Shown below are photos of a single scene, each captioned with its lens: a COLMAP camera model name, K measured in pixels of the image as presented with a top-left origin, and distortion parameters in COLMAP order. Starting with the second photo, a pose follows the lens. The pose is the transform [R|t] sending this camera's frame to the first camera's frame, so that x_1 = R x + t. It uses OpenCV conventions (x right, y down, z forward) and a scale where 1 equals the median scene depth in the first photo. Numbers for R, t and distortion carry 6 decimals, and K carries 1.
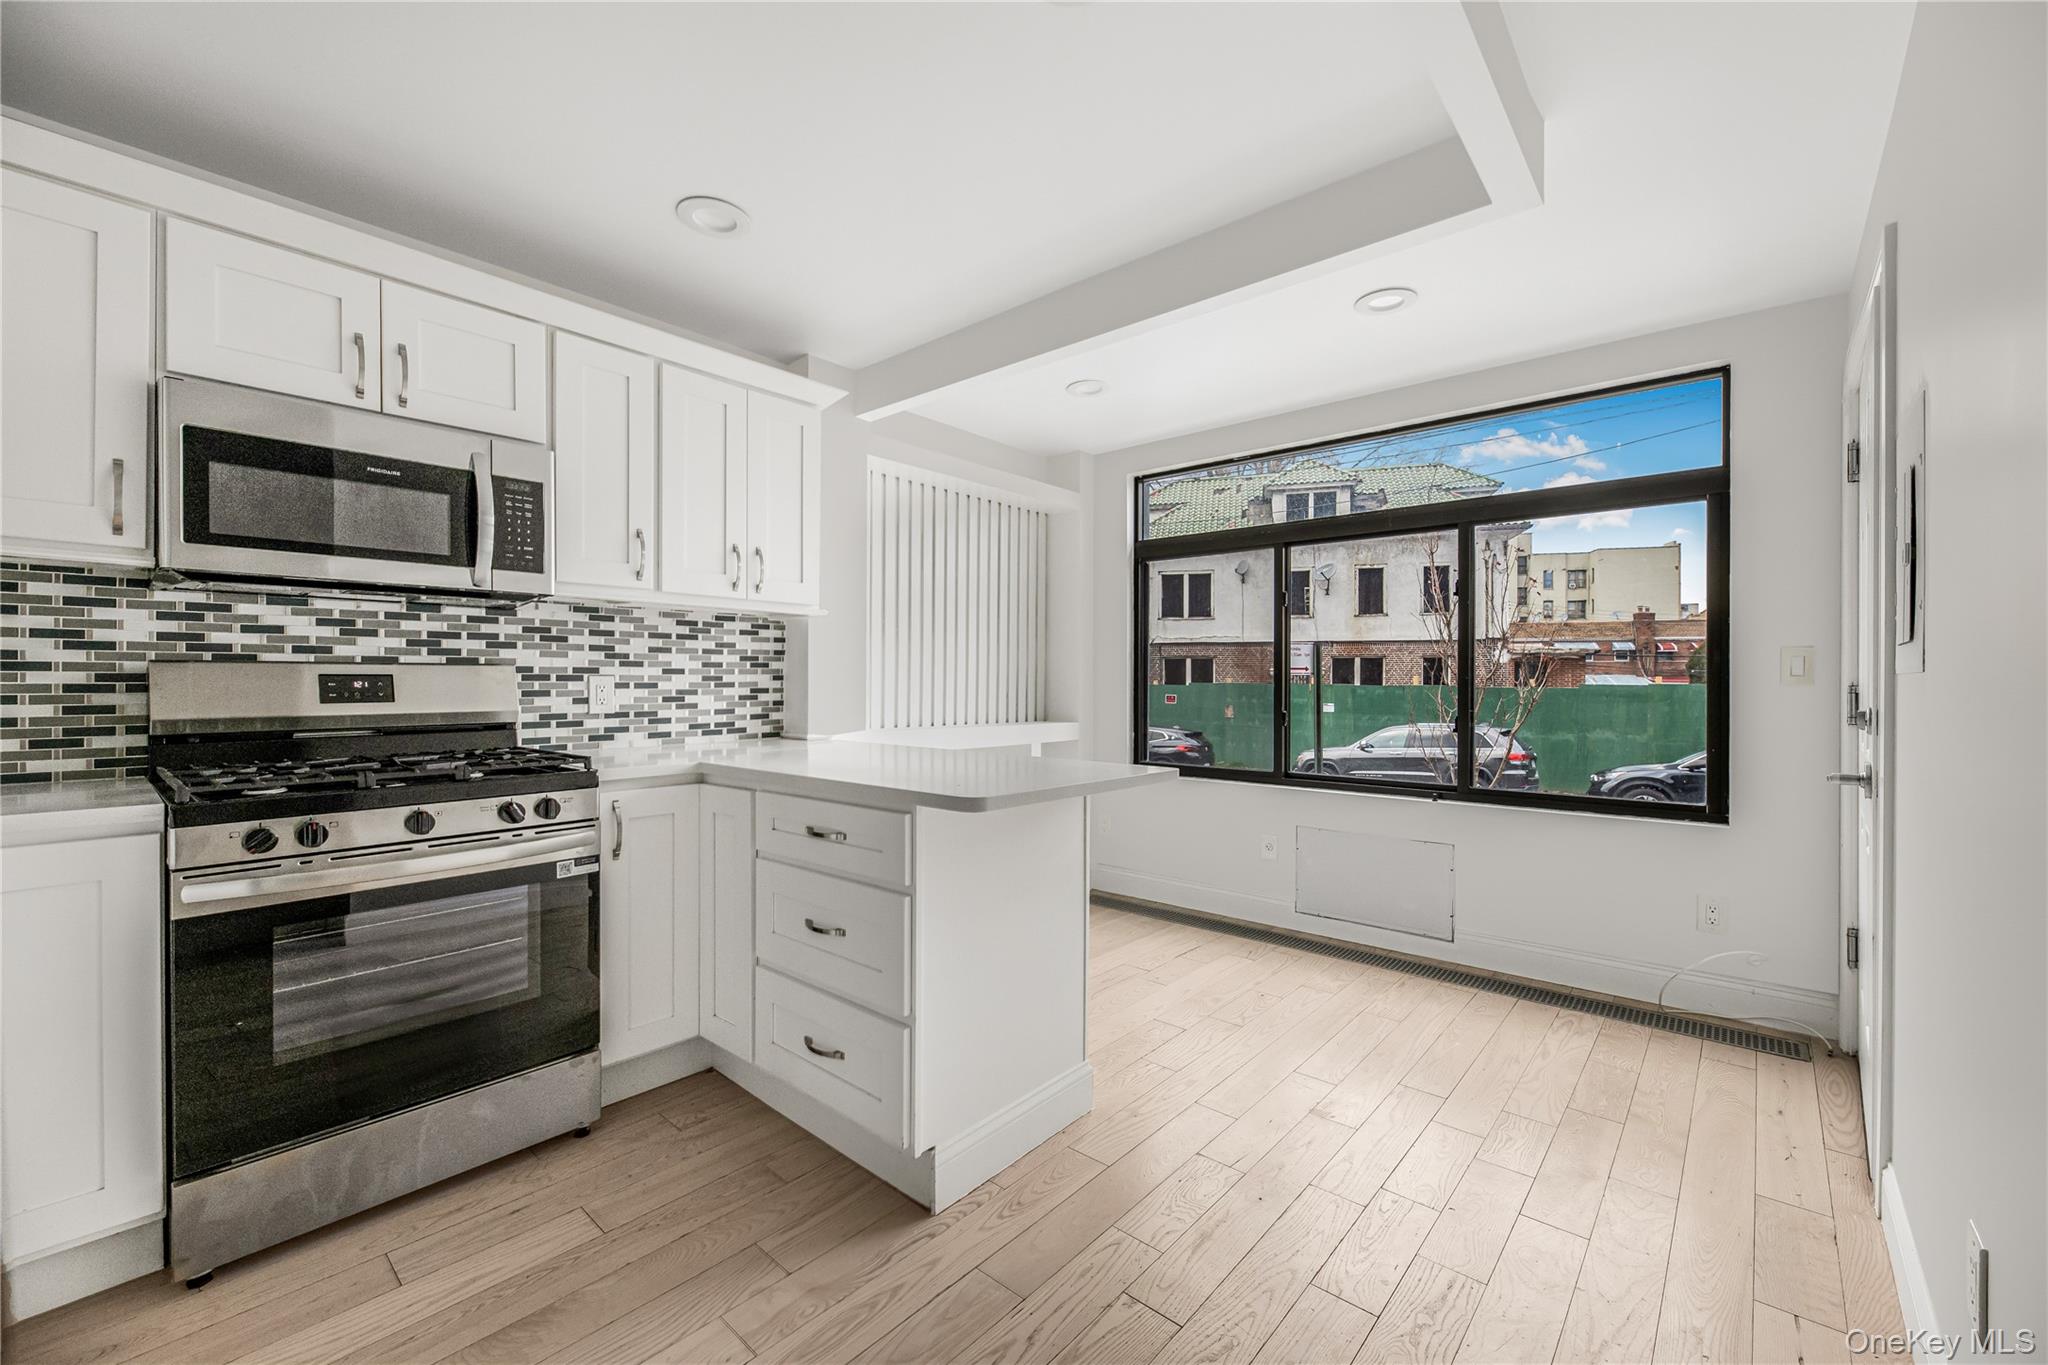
lens RADIAL K [[832.0, 0, 1019.1], [0, 832.0, 678.1], [0, 0, 1]] dist [0.006481, -0.002869]
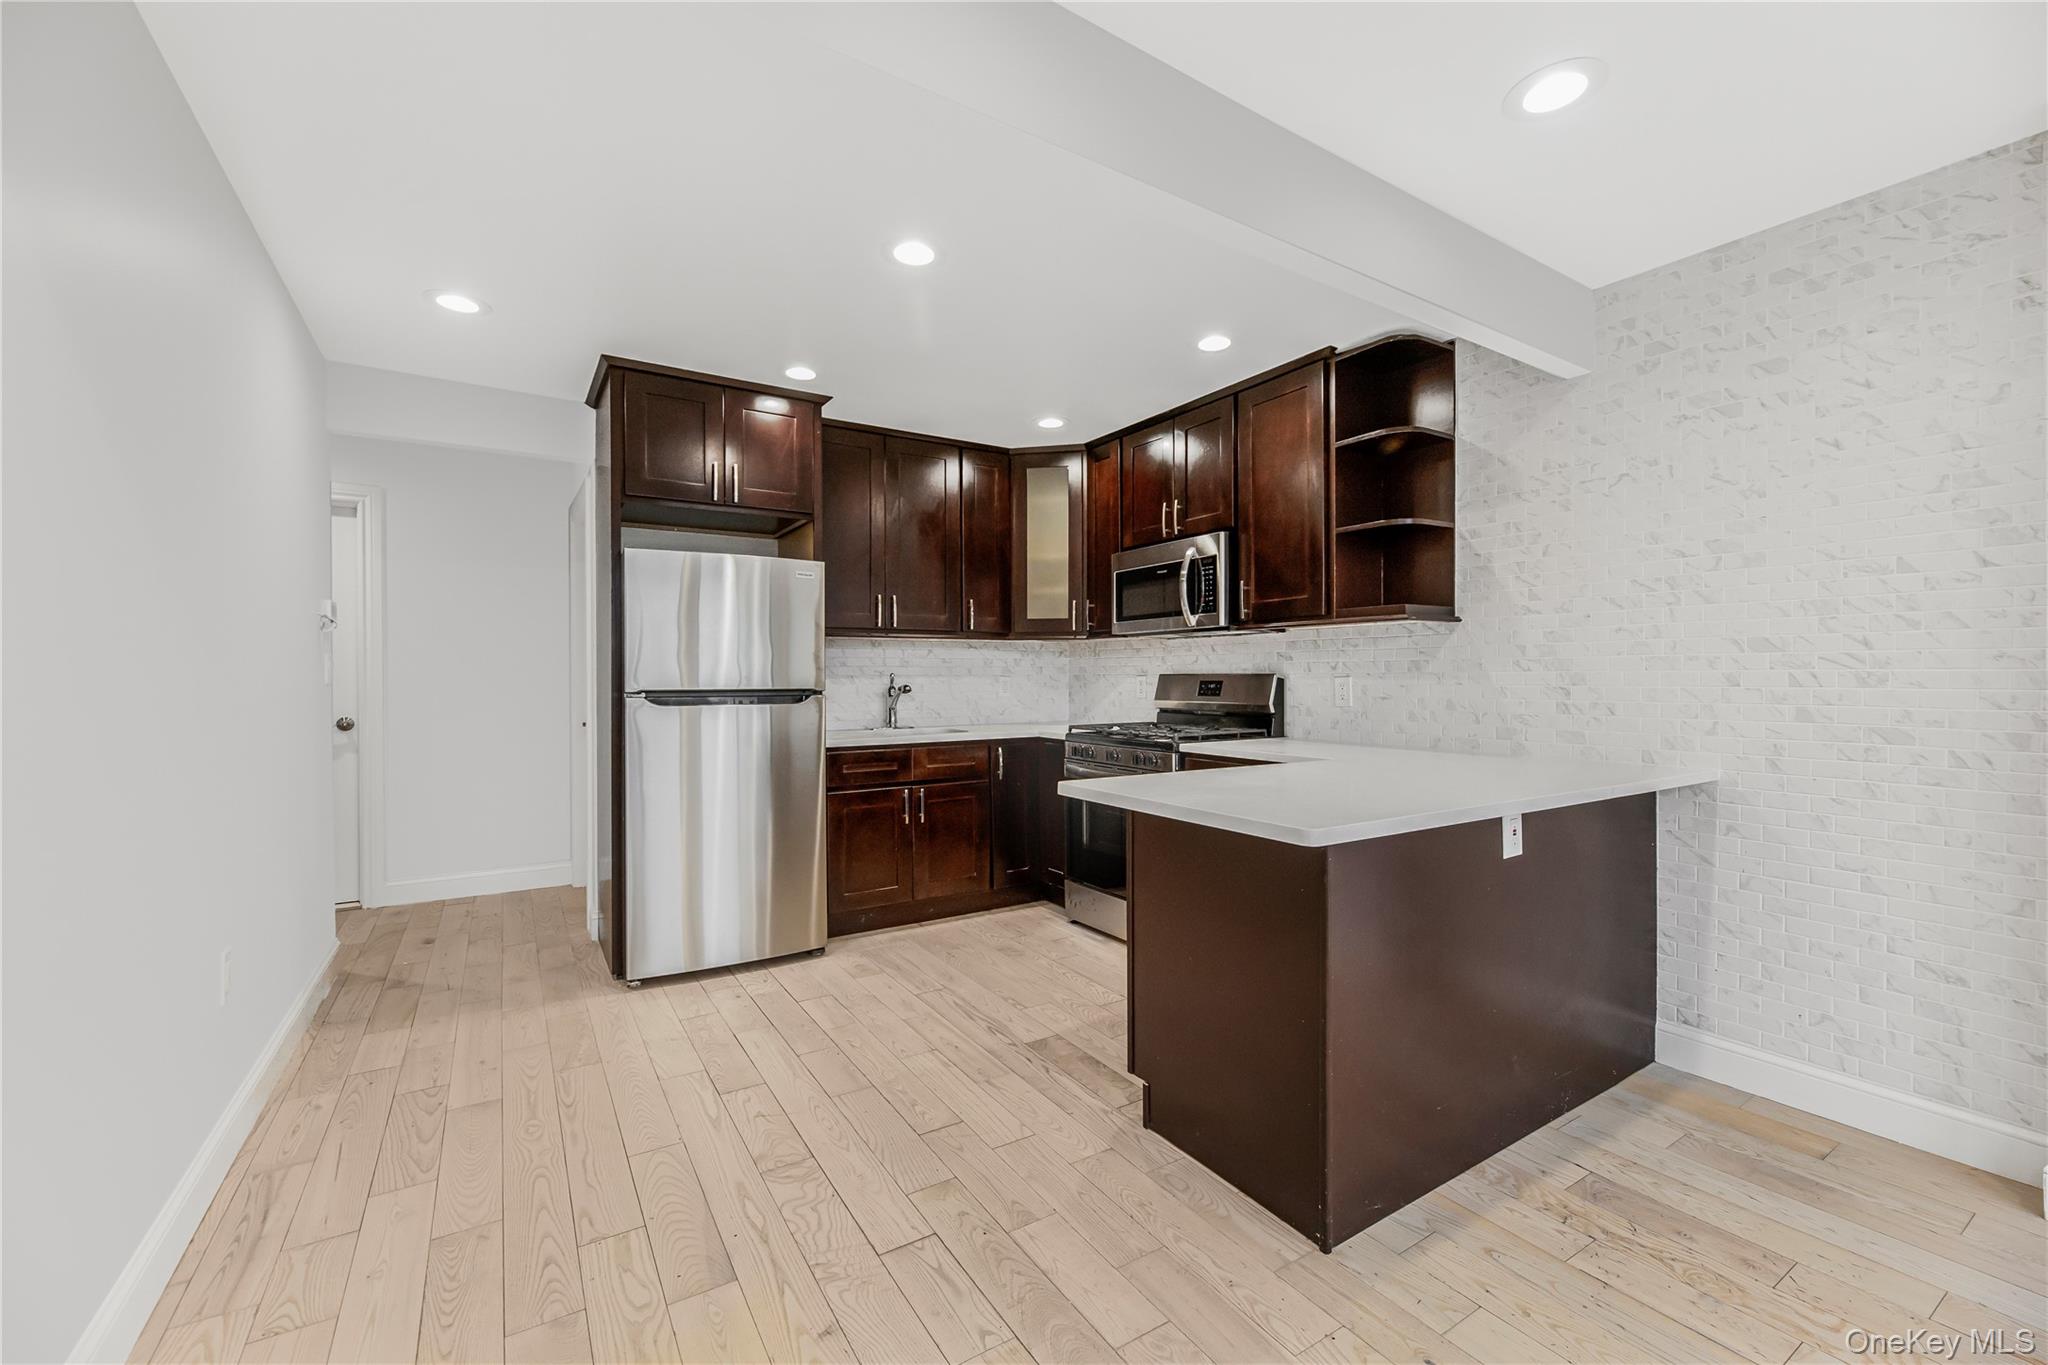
lens RADIAL K [[832.0, 0, 1024.8], [0, 832.0, 681.0], [0, 0, 1]] dist [0.006481, -0.002869]
pose [[-0.279189, 0.001342, -0.960235, 0.737220], [-0.001247, 0.999998, 0.001760, -0.003516], [0.960235, 0.001689, -0.279186, 0.813292]]
